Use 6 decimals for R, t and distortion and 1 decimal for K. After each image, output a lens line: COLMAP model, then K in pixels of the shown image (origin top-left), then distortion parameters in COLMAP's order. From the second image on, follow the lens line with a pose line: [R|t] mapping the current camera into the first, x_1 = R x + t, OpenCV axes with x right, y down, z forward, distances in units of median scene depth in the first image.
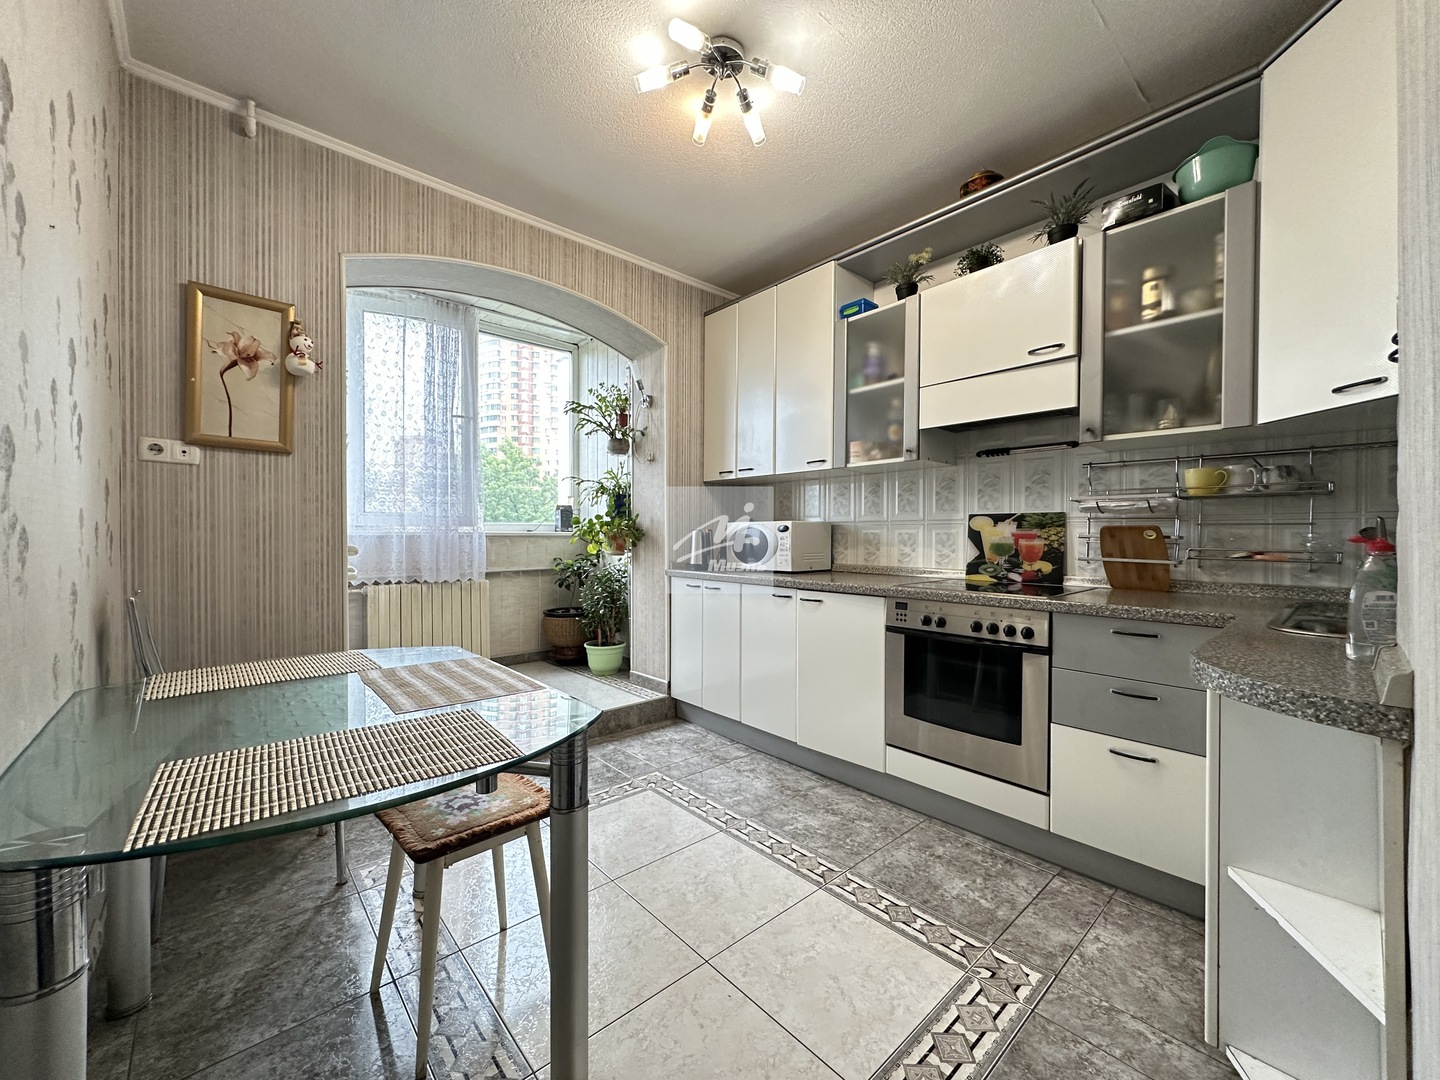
lens RADIAL K [[575.6, 0, 720.0], [0, 575.6, 540.0], [0, 0, 1]] dist [-0.001627, 0.000156]
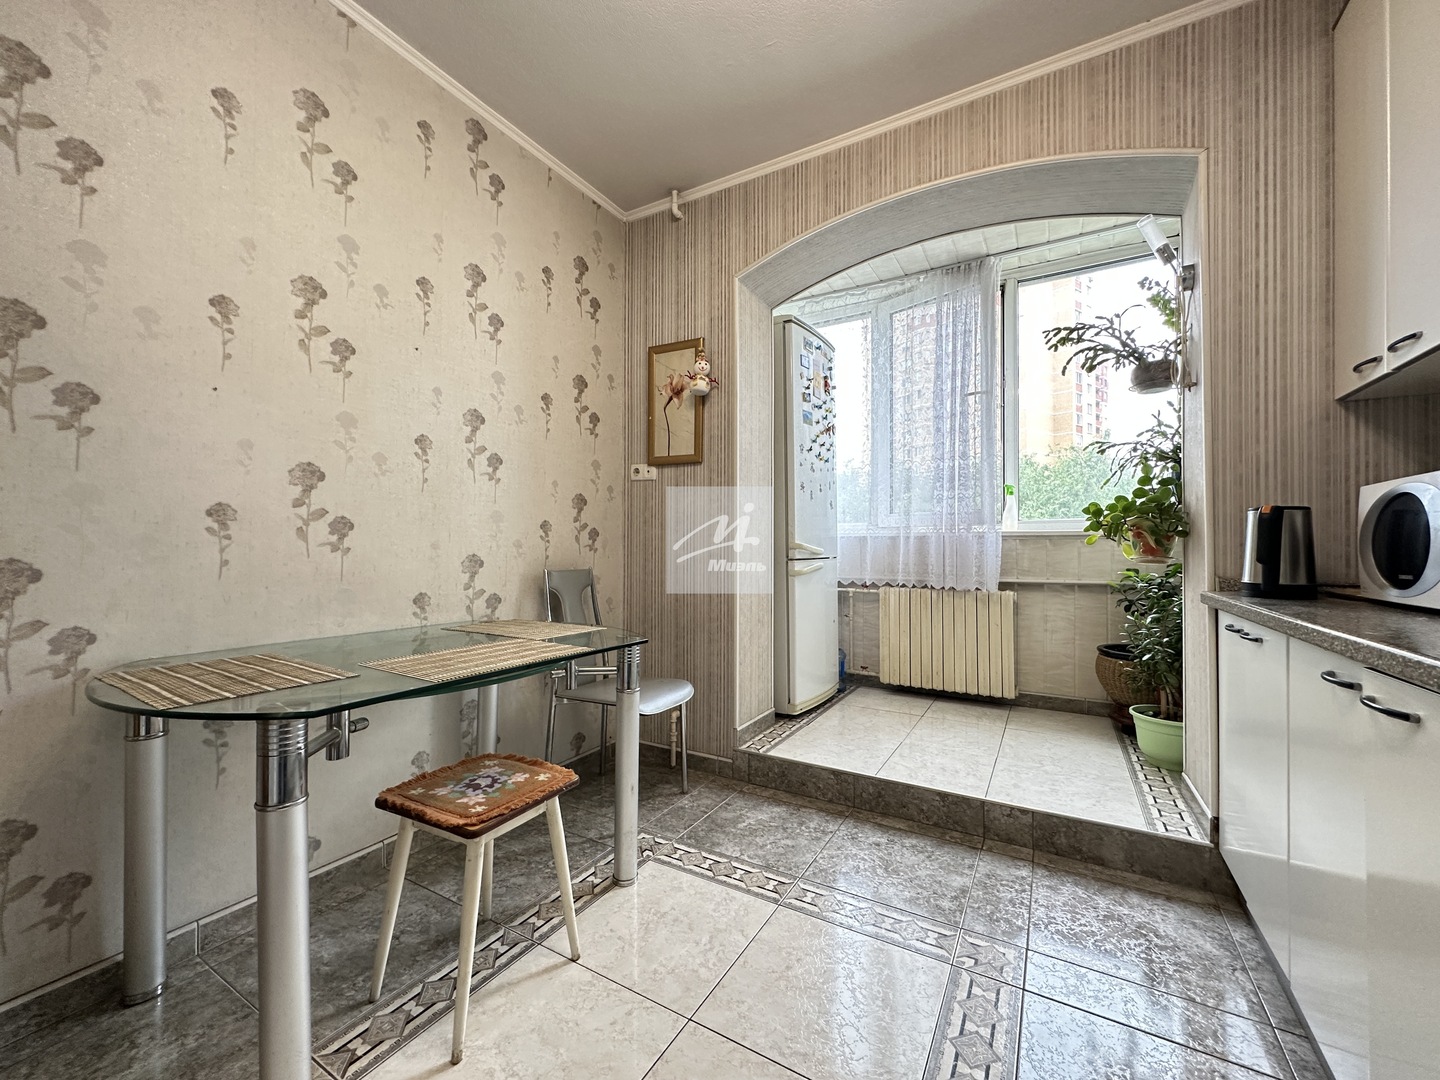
lens RADIAL K [[575.6, 0, 720.0], [0, 575.6, 540.0], [0, 0, 1]] dist [-0.001627, 0.000156]
pose [[0.307694, -0.012512, -0.951403, 0.347874], [-0.011982, 0.999783, -0.017023, 0.026425], [0.951410, 0.016638, 0.307477, 0.592929]]
